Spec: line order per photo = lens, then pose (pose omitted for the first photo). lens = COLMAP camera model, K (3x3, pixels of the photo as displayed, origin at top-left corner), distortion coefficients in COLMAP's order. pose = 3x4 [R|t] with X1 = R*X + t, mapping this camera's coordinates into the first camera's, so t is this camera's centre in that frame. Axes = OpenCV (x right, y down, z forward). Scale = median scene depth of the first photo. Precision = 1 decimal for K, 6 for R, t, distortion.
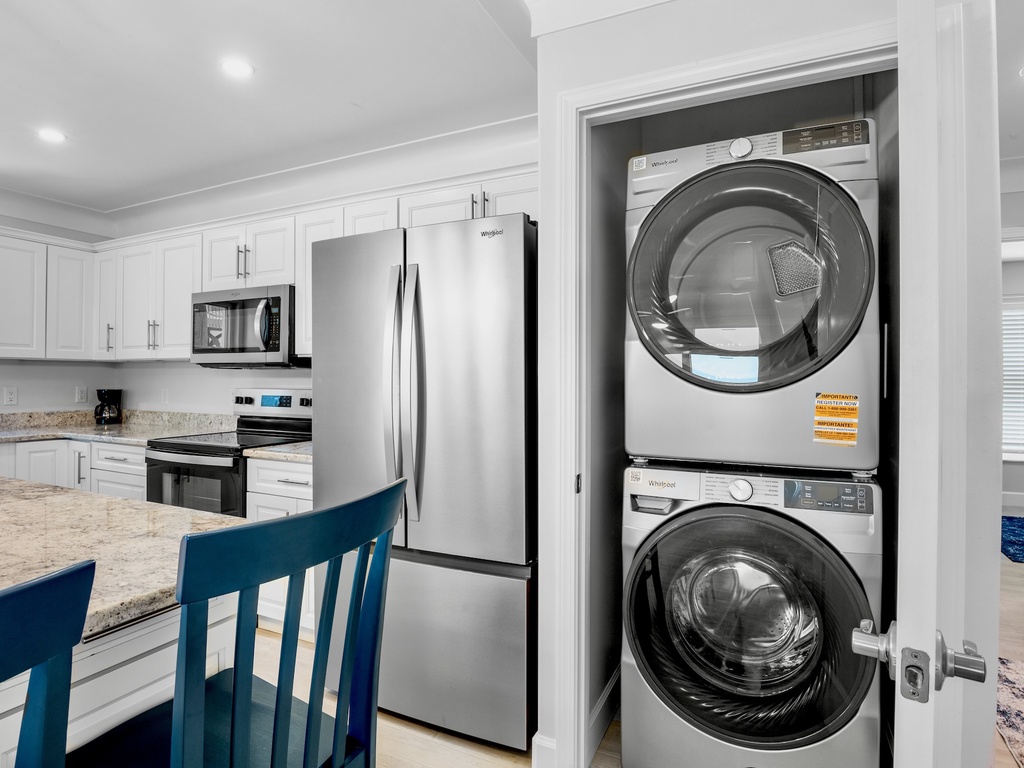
lens RADIAL K [[567.8, 0, 492.4], [0, 567.8, 375.6], [0, 0, 1]] dist [-0.015379, -0.000801]
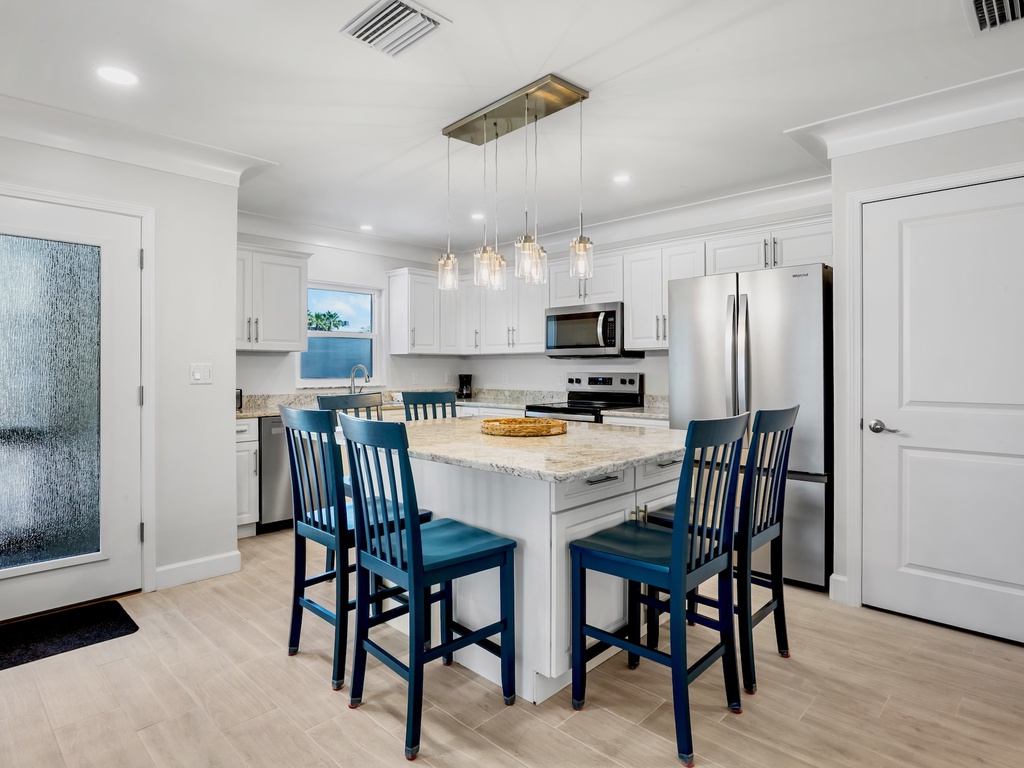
lens RADIAL K [[567.8, 0, 509.9], [0, 567.8, 374.7], [0, 0, 1]] dist [-0.015379, -0.000801]
pose [[0.959845, -0.005108, -0.280484, -0.219849], [0.010335, 0.999799, 0.017158, 0.002007], [0.280340, -0.019368, 0.959705, -0.515122]]
